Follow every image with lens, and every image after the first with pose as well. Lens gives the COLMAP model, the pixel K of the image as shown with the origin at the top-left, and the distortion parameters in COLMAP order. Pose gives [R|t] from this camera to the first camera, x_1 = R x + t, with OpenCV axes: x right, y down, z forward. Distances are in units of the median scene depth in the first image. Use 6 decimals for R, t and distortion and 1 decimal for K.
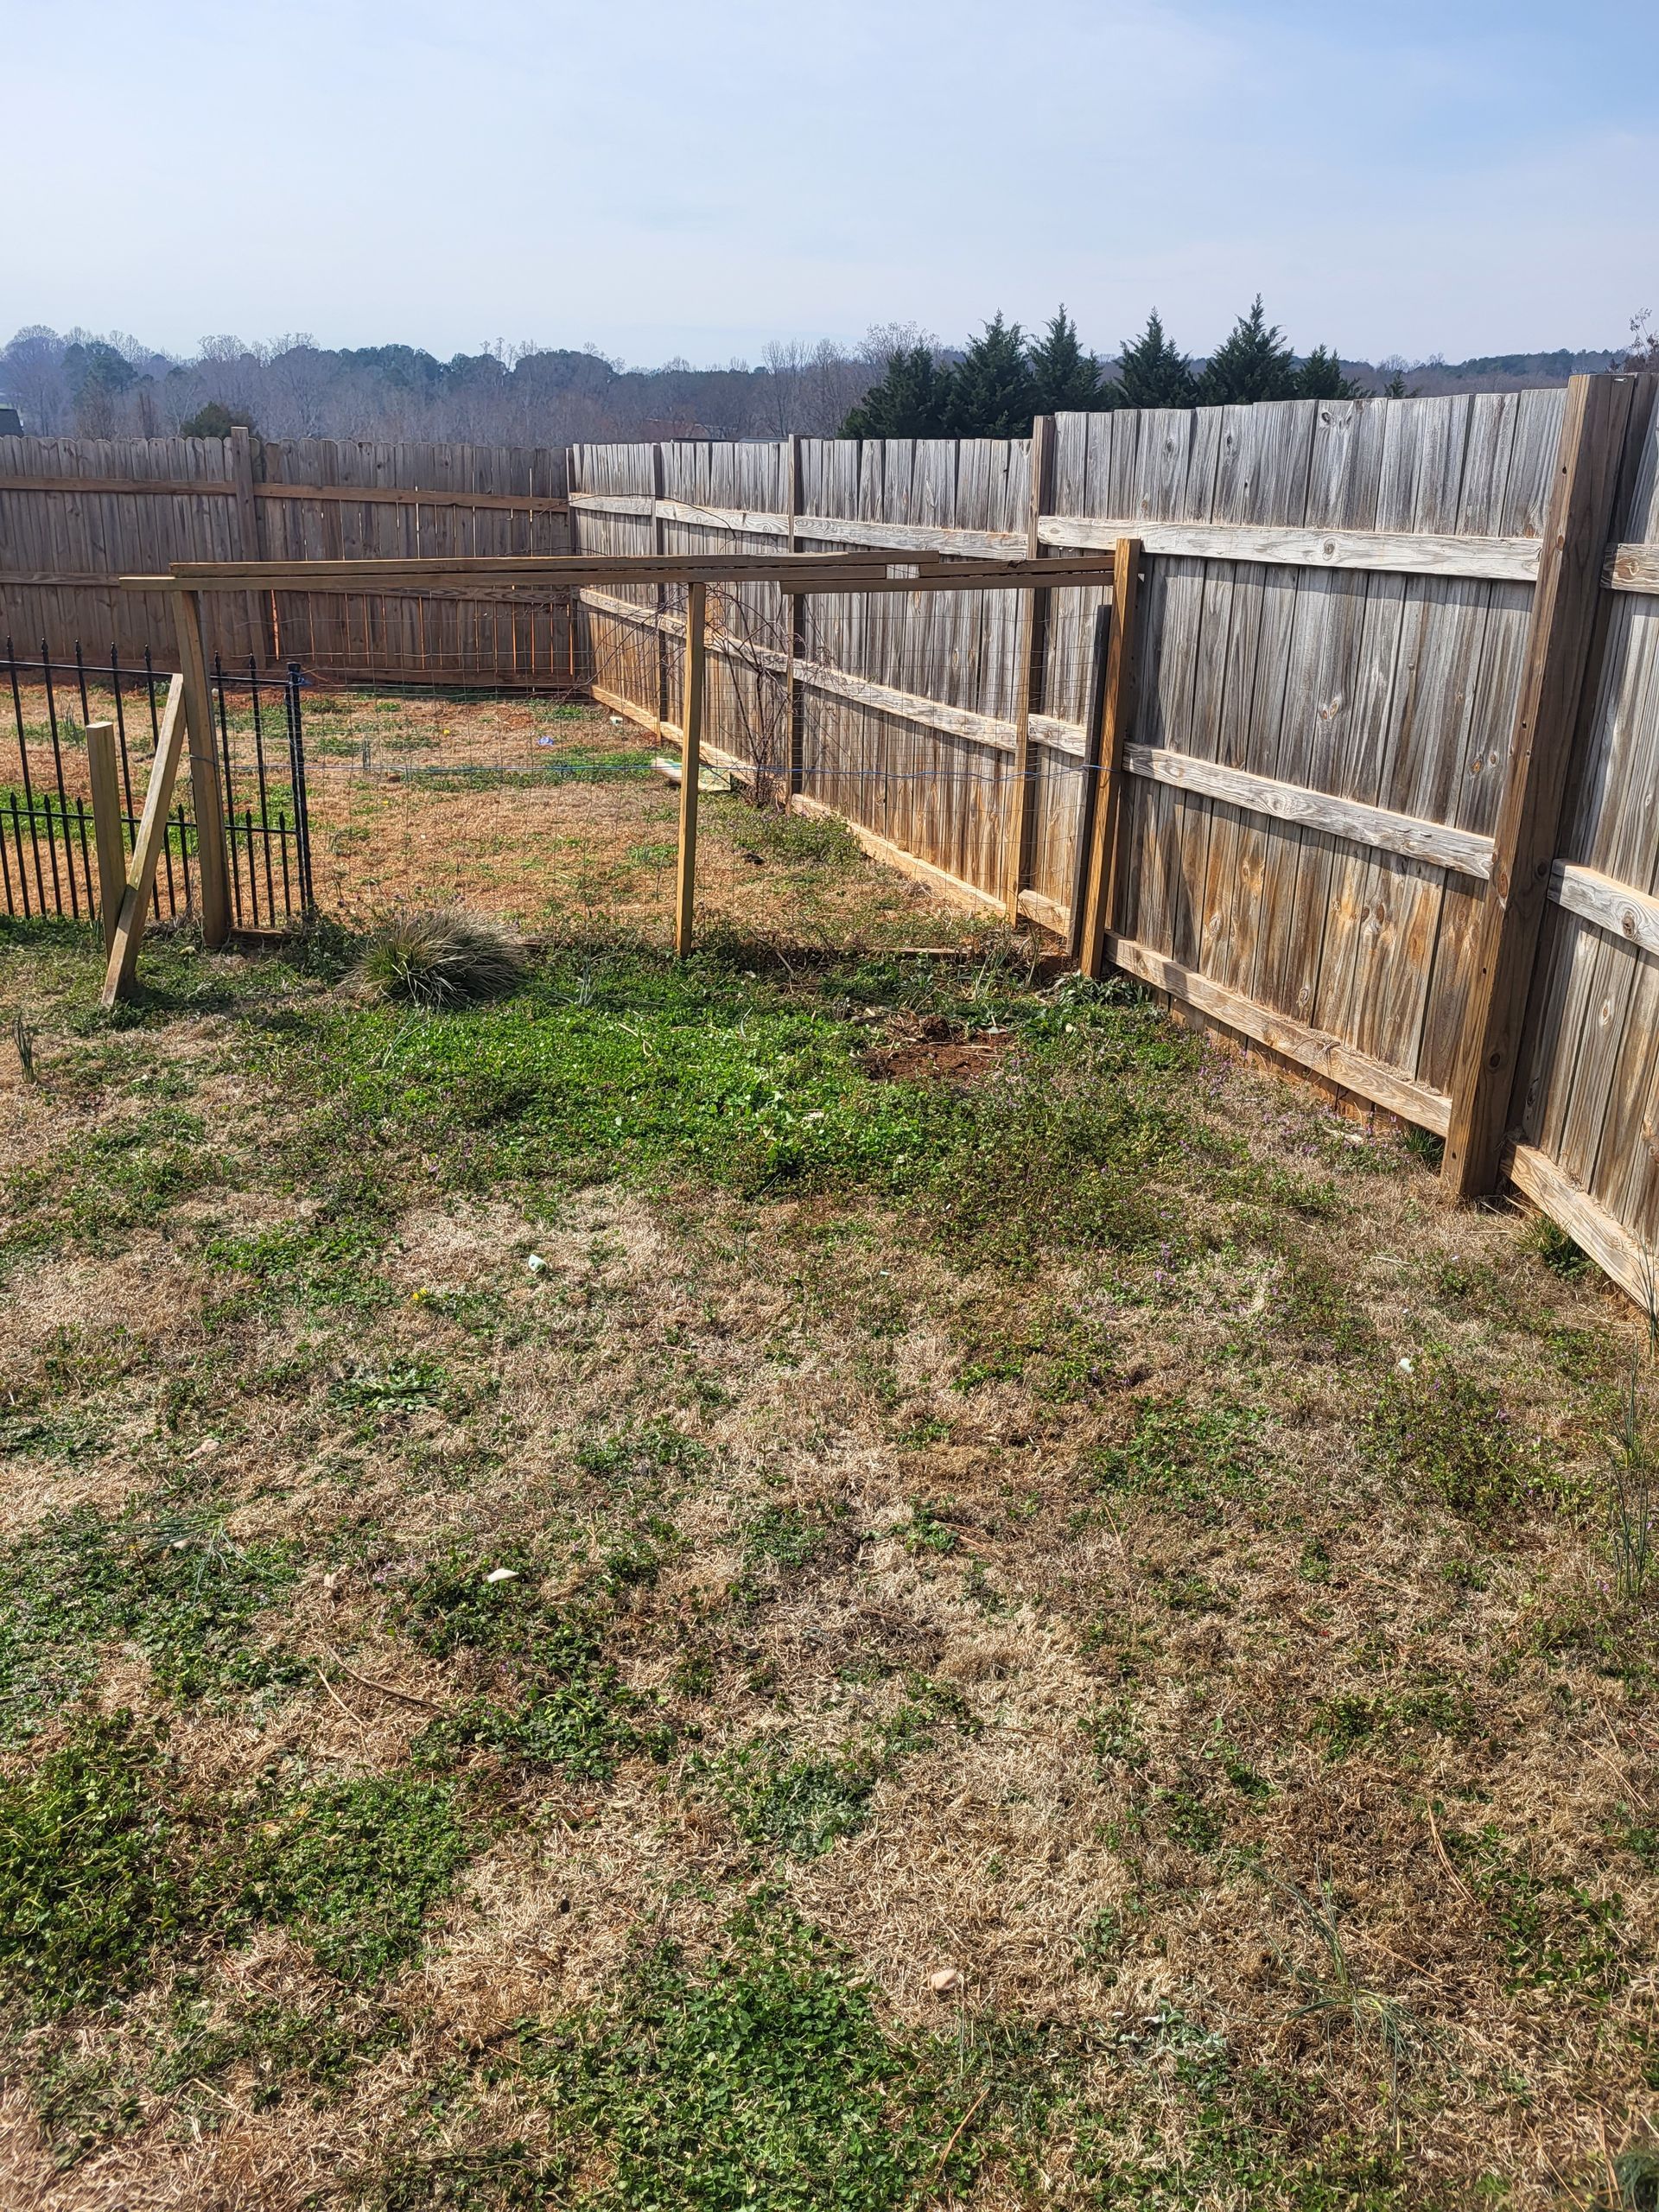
lens RADIAL K [[1730.4, 0, 828.5], [0, 1730.4, 1053.4], [0, 0, 1]] dist [0.048727, -0.063792]
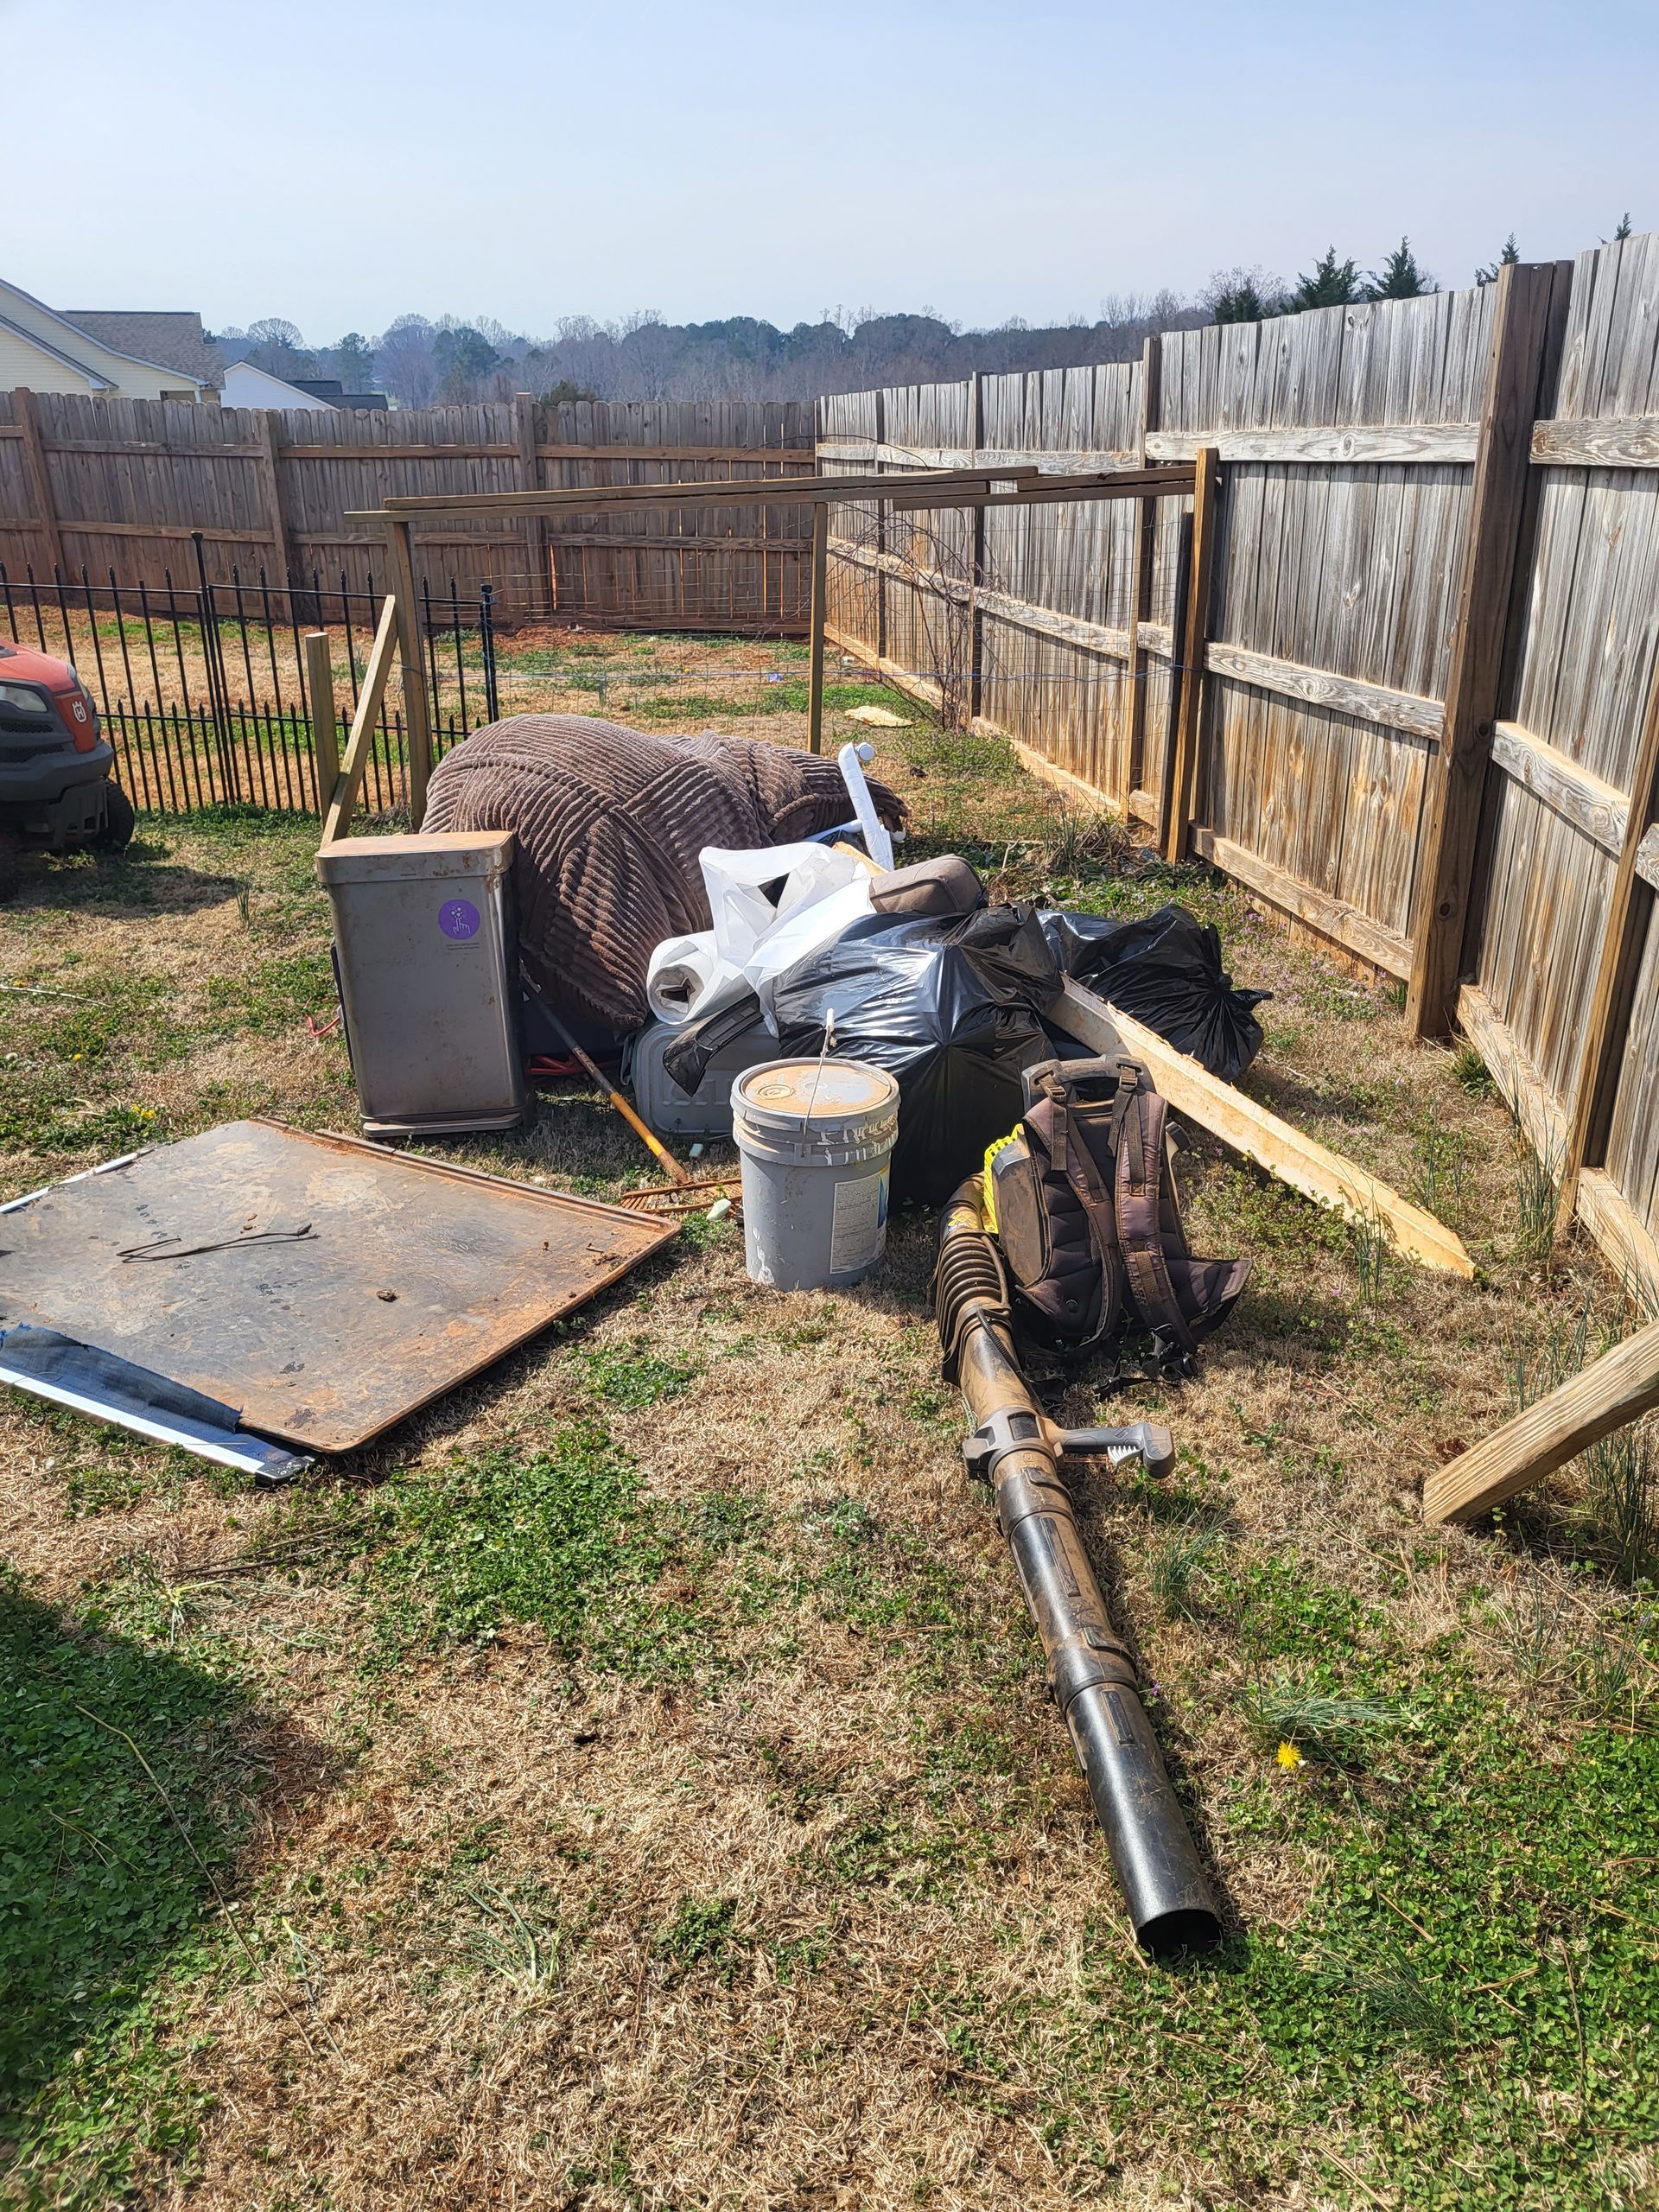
lens RADIAL K [[1735.8, 0, 829.5], [0, 1735.8, 1106.0], [0, 0, 1]] dist [0.060807, -0.085507]
pose [[0.981309, 0.038728, -0.188503, 0.146198], [-0.030754, 0.998511, 0.045046, 0.061687], [0.189967, -0.038407, 0.981039, -0.109846]]
